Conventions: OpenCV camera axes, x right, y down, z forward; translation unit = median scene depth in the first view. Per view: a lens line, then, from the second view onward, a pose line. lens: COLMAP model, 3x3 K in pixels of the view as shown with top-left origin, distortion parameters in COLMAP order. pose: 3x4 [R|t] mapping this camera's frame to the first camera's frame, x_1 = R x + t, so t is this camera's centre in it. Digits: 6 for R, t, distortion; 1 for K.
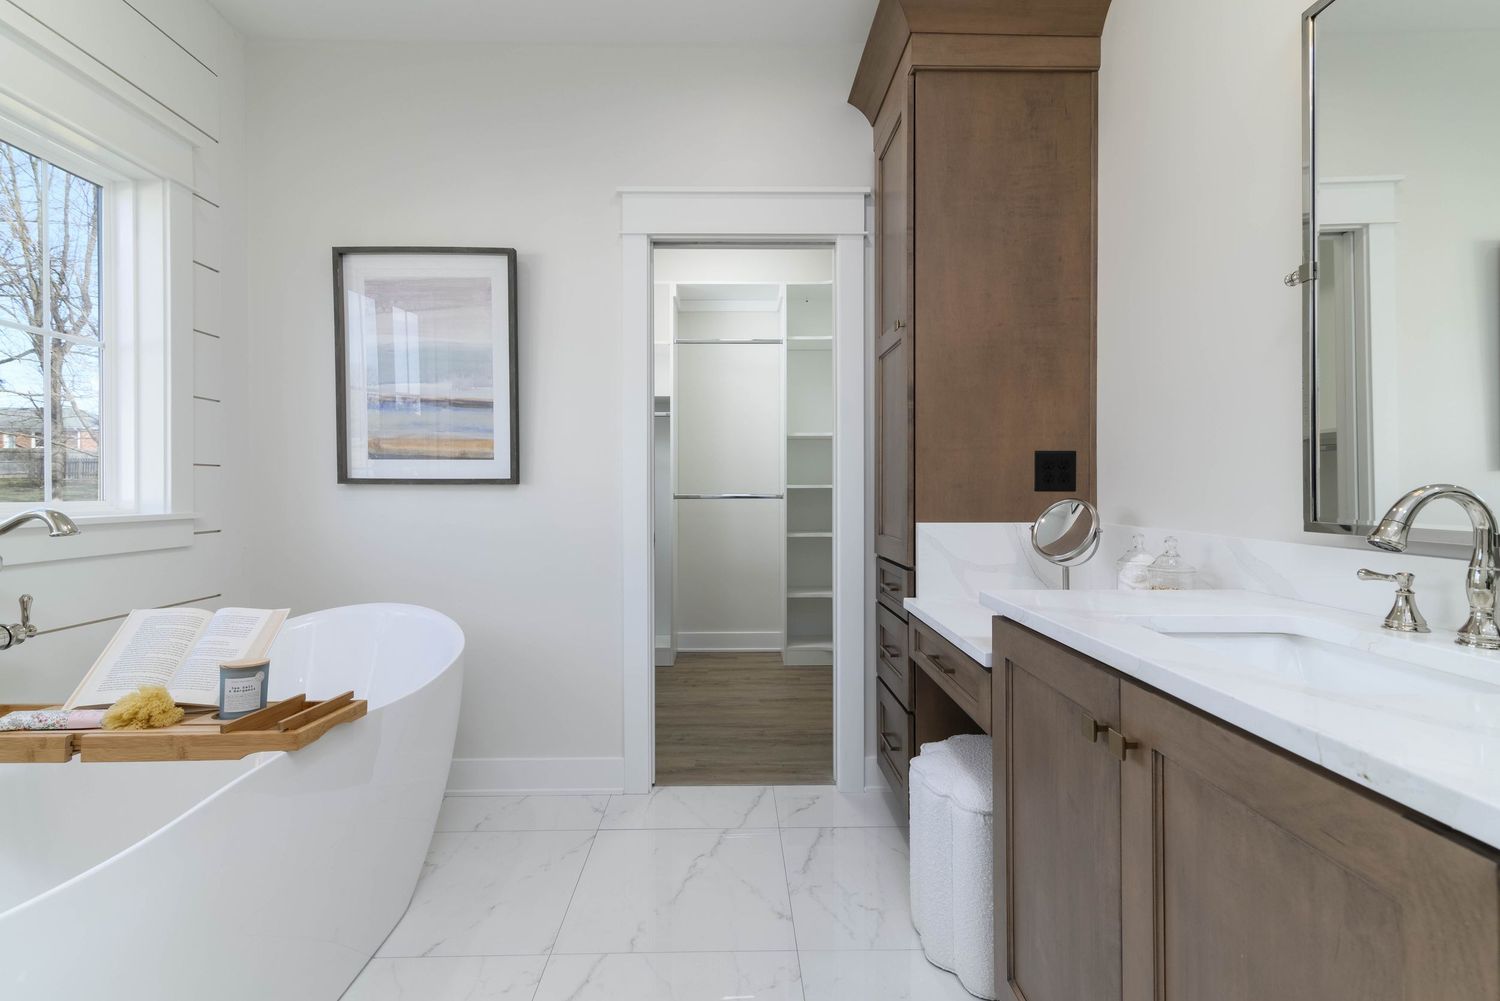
lens RADIAL K [[683.3, 0, 736.5], [0, 683.3, 490.6], [0, 0, 1]] dist [0.013630, -0.001277]
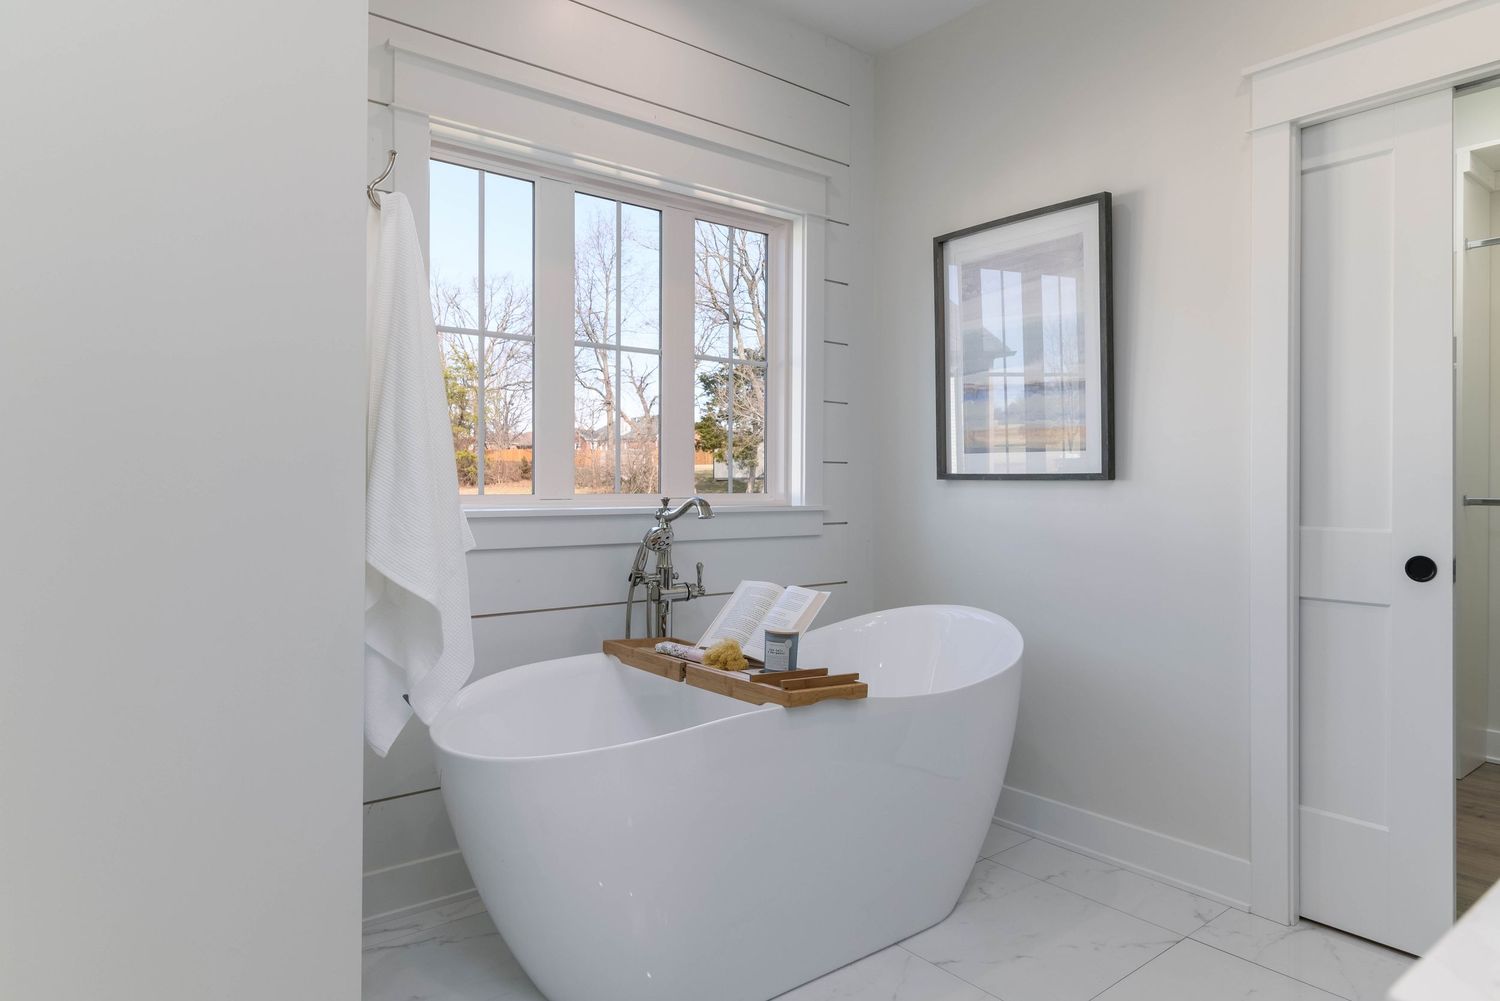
lens RADIAL K [[914.9, 0, 746.4], [0, 914.9, 482.5], [0, 0, 1]] dist [0.000301, -0.000245]
pose [[0.610980, 0.001989, -0.791644, 0.327365], [-0.007950, 0.999962, -0.003623, 0.001511], [0.791606, 0.008507, 0.610972, -0.005261]]
